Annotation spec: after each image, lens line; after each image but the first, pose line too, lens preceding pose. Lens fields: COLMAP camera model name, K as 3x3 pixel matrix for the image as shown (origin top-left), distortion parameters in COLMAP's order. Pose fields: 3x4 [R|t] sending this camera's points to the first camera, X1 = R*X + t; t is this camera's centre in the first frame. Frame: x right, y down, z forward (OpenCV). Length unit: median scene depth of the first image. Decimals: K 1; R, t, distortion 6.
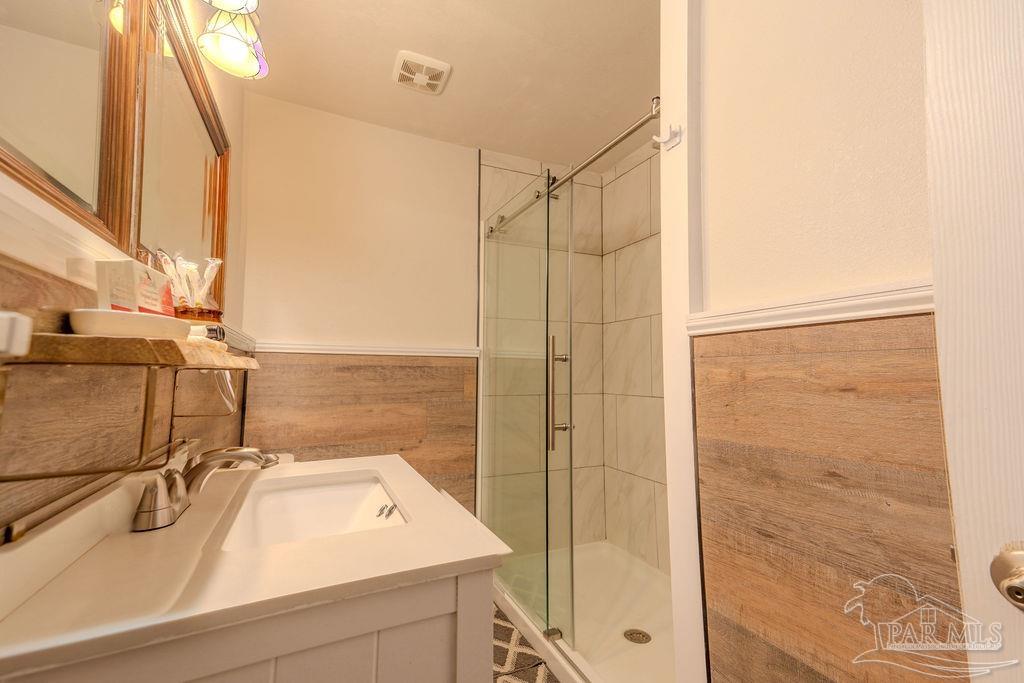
lens RADIAL K [[440.3, 0, 509.5], [0, 440.3, 346.1], [0, 0, 1]] dist [0.071919, -0.000010]
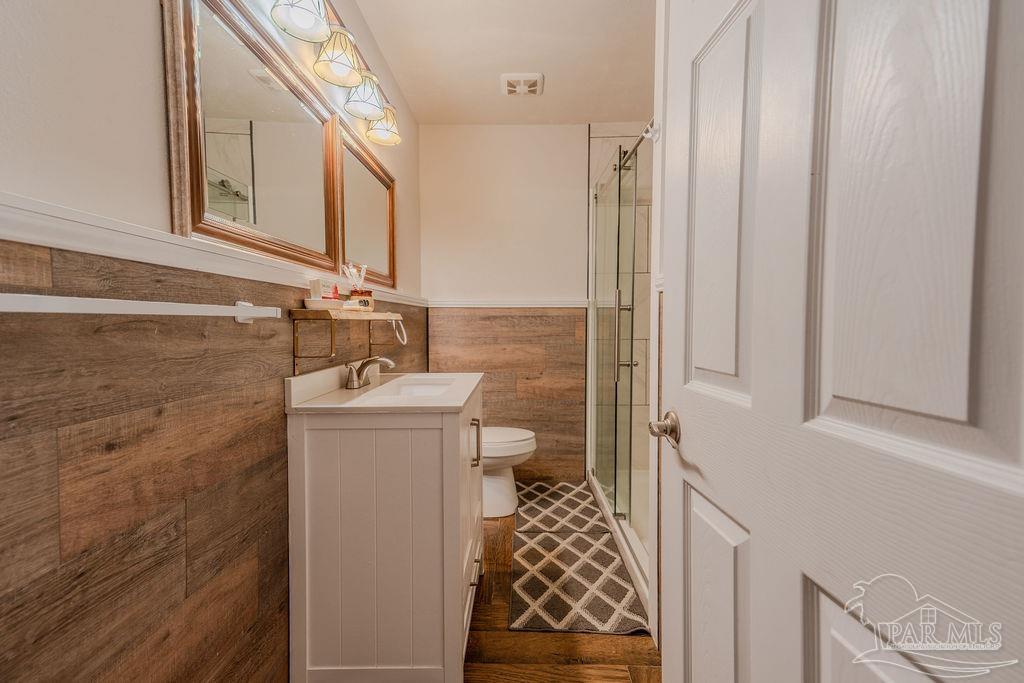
lens RADIAL K [[440.3, 0, 509.5], [0, 440.3, 346.1], [0, 0, 1]] dist [0.071919, -0.000010]
pose [[0.898101, 0.016101, -0.439494, 0.312720], [0.035185, 0.993496, 0.108296, -0.009587], [0.438379, -0.112724, 0.891693, -0.209429]]
